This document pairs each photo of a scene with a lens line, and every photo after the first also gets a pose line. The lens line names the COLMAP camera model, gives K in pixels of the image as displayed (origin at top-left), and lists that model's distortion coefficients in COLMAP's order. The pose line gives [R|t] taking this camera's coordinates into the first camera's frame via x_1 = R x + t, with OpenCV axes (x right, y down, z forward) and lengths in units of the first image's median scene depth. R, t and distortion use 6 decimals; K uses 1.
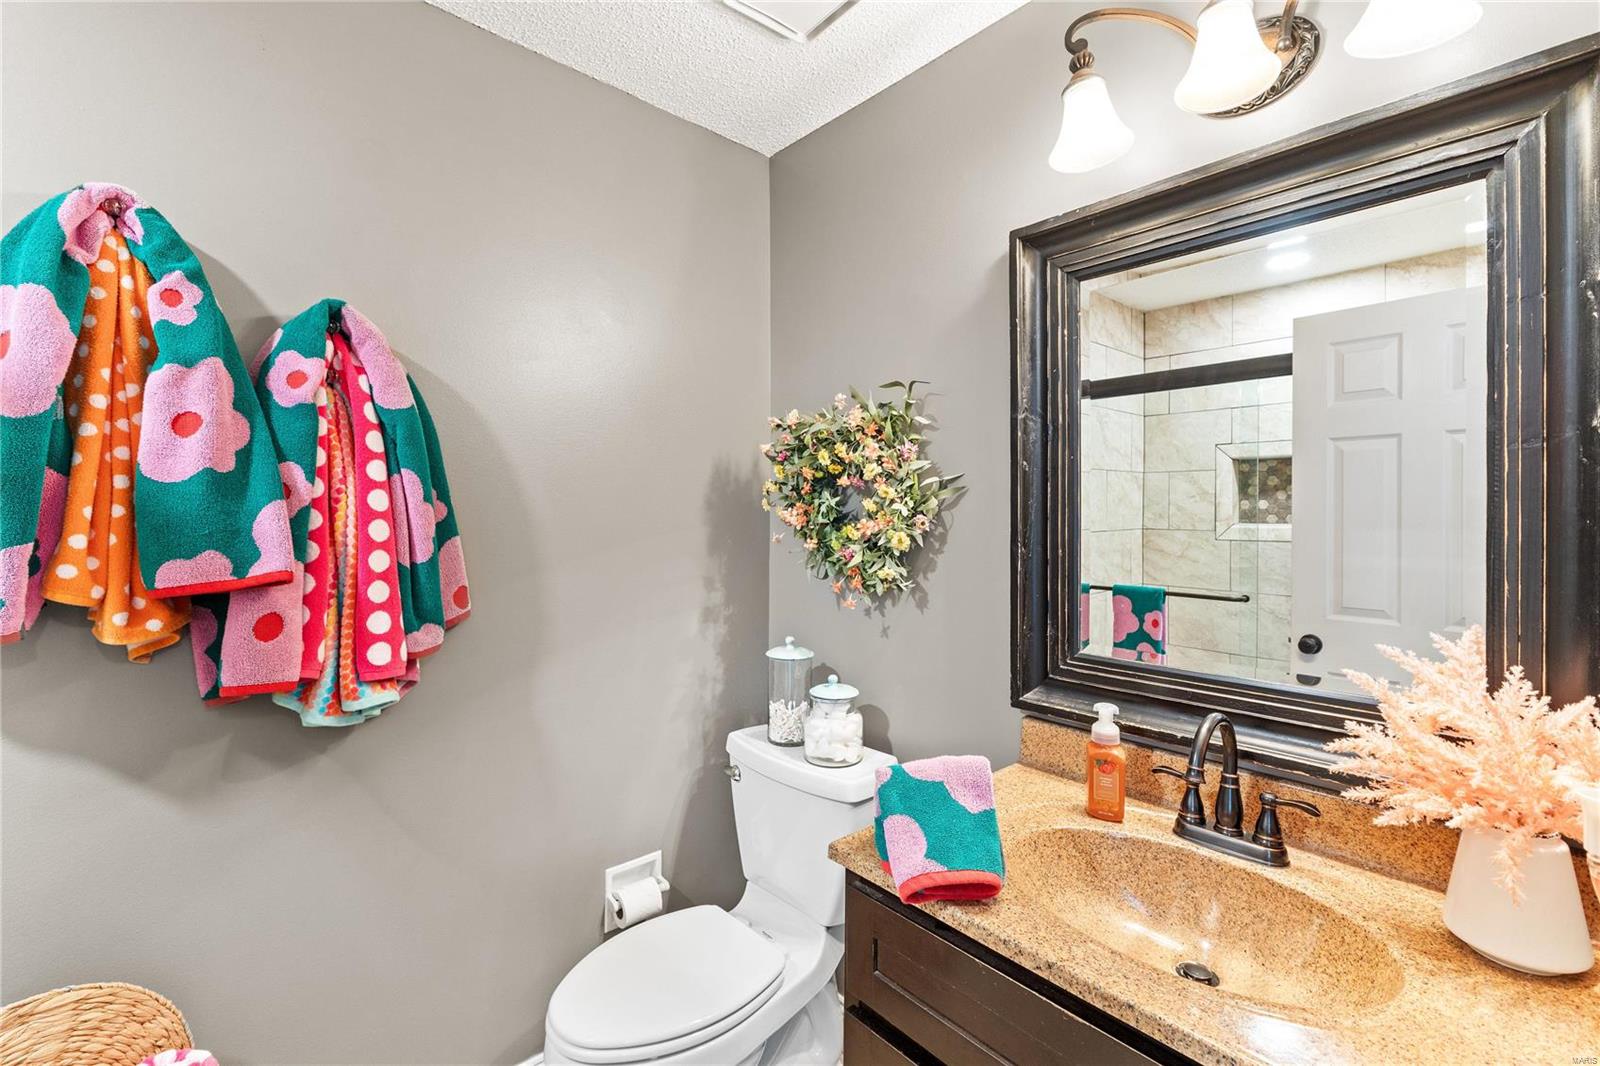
lens RADIAL K [[696.0, 0, 803.2], [0, 696.0, 516.3], [0, 0, 1]] dist [-0.002054, -0.000276]
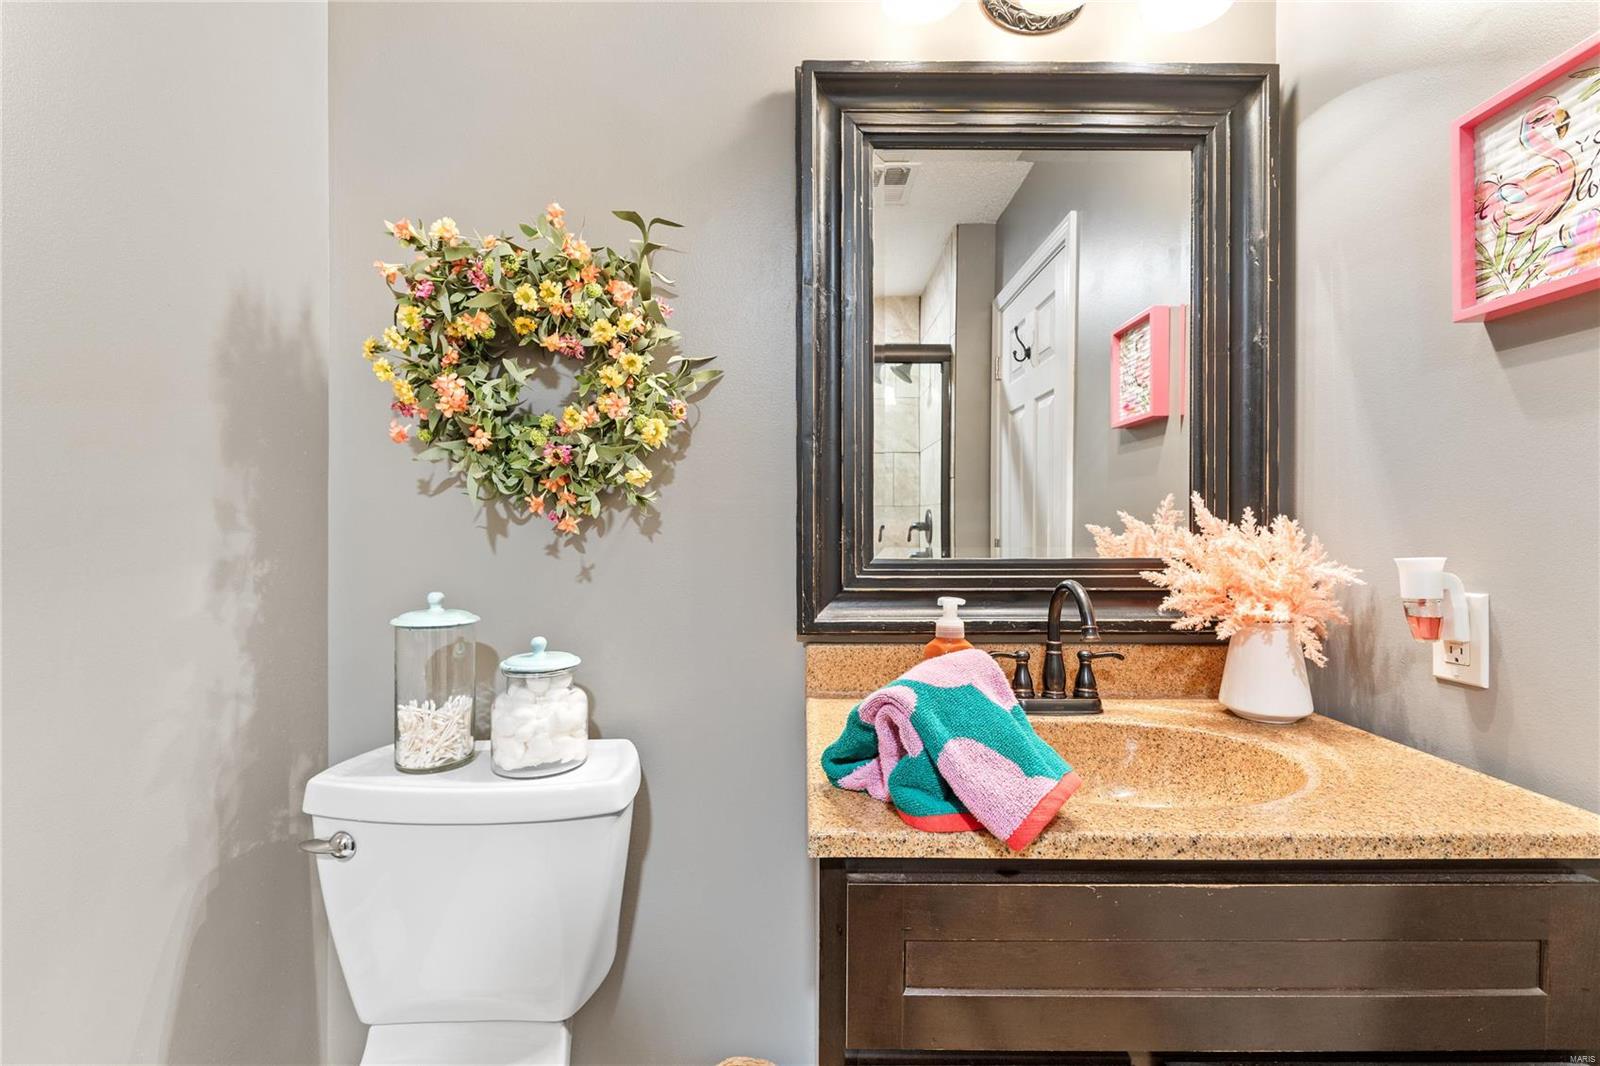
lens RADIAL K [[687.5, 0, 802.0], [0, 687.5, 537.2], [0, 0, 1]] dist [-0.004396, -0.000096]
pose [[0.660059, -0.009823, 0.751149, -0.466939], [0.006067, 0.999952, 0.007745, 0.220914], [-0.751189, -0.000555, 0.660087, 0.659992]]
